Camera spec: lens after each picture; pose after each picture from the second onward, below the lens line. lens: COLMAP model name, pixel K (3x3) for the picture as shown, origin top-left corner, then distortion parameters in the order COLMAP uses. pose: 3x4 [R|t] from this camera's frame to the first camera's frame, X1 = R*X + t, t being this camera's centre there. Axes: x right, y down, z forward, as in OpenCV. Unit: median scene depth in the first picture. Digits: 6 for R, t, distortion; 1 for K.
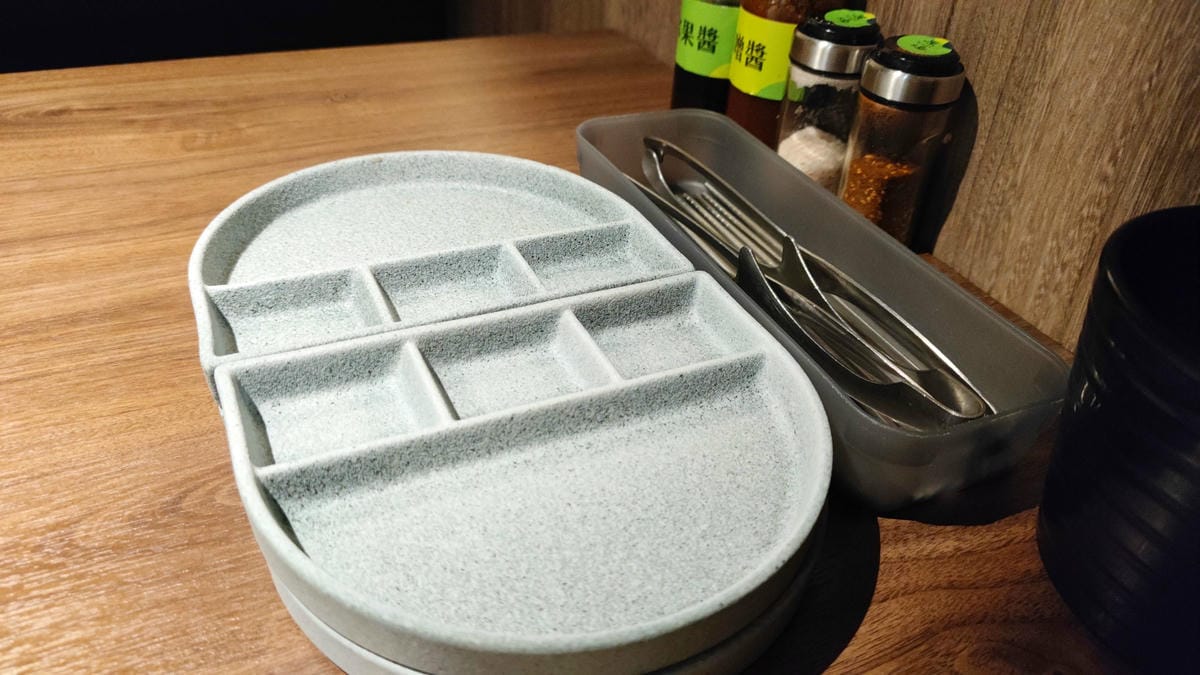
lens RADIAL K [[843.0, 0, 600.0], [0, 843.0, 337.5], [0, 0, 1]] dist [0.000867, -0.001004]
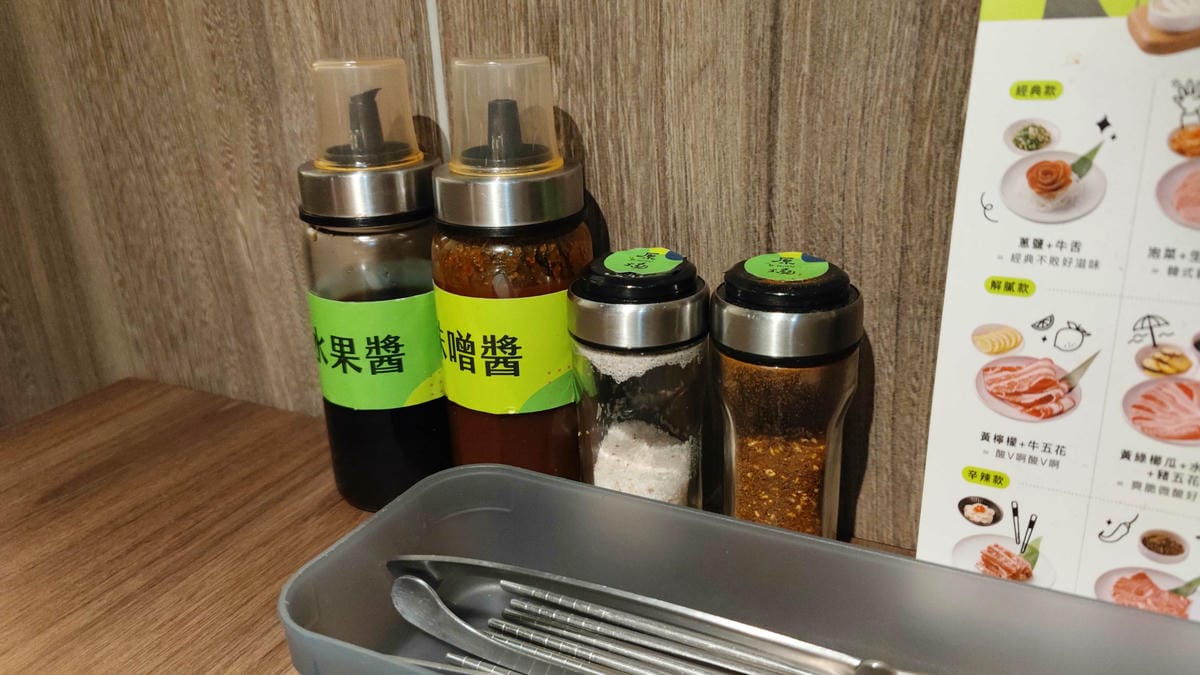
lens RADIAL K [[913.6, 0, 600.0], [0, 913.6, 337.5], [0, 0, 1]] dist [-0.000868, -0.002894]
pose [[0.787332, -0.297173, 0.540182, -0.109254], [0.436760, 0.887238, -0.148490, -0.215113], [-0.435143, 0.352841, 0.828344, 0.416321]]
